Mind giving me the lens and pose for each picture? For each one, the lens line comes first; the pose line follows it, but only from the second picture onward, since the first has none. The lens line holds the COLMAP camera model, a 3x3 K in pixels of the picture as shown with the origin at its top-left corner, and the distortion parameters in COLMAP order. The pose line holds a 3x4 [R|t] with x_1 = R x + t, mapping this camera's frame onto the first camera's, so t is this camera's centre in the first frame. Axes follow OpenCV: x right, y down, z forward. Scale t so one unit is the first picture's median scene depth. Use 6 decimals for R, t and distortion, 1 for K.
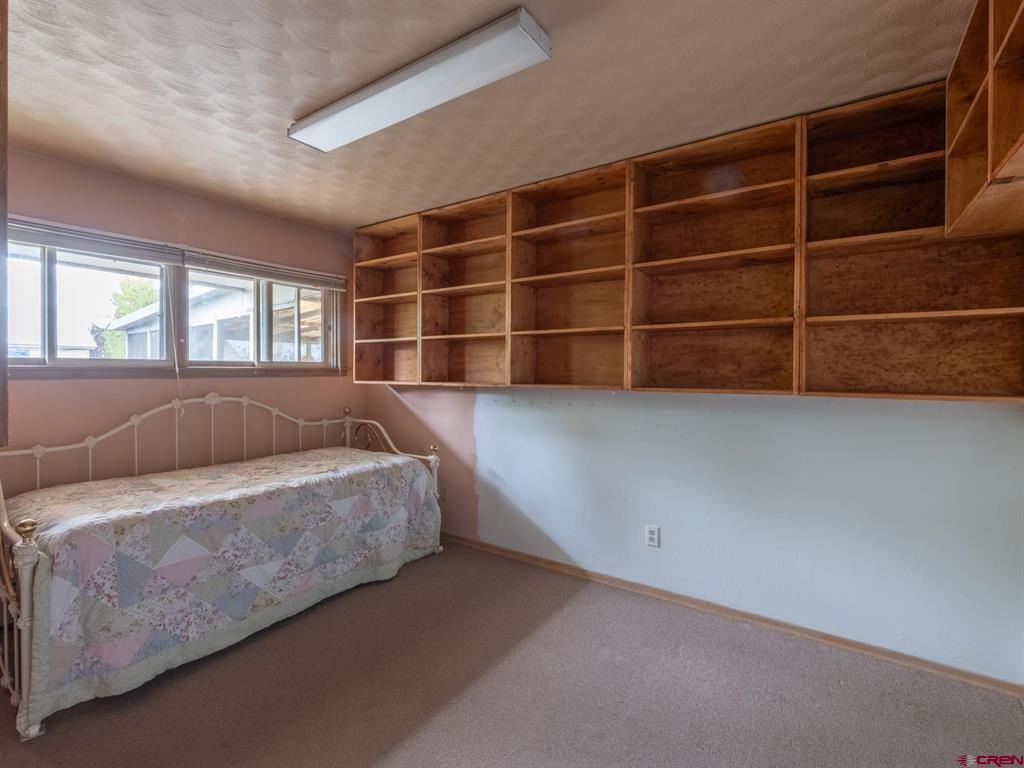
lens RADIAL K [[473.2, 0, 513.0], [0, 473.2, 382.3], [0, 0, 1]] dist [-0.003410, -0.000372]
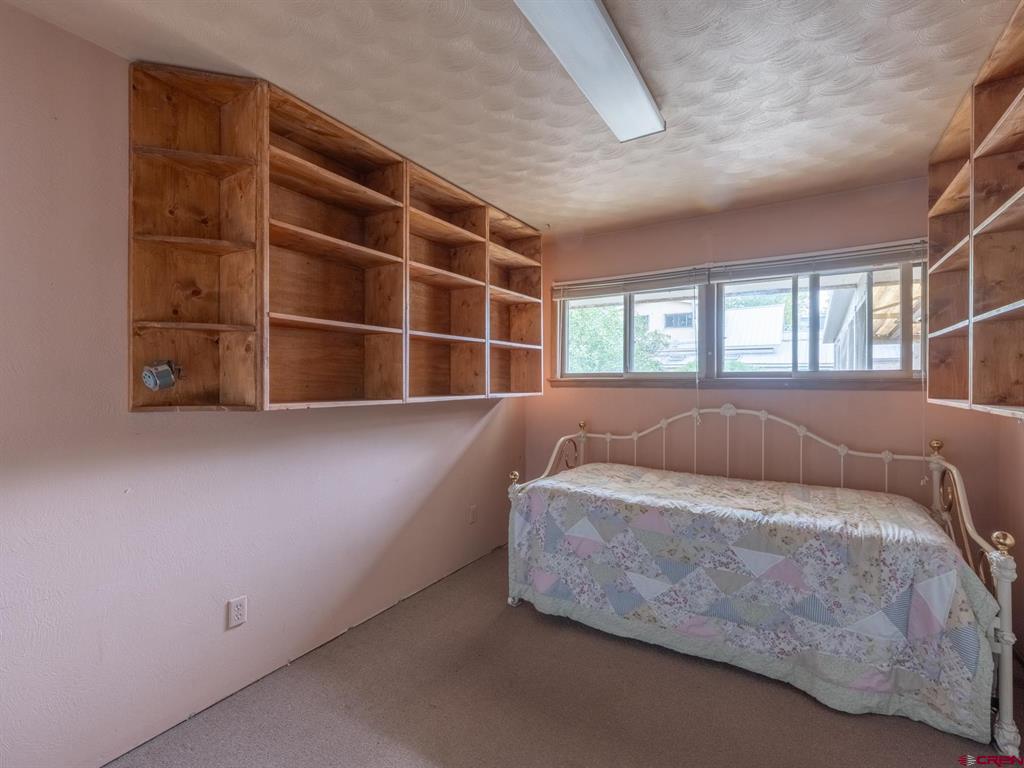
lens RADIAL K [[473.2, 0, 513.0], [0, 473.2, 382.3], [0, 0, 1]] dist [-0.003410, -0.000372]
pose [[0.033852, 0.004398, -0.999417, 0.383385], [-0.026559, 0.999641, 0.003499, -0.016595], [0.999074, 0.026426, 0.033957, 0.573439]]
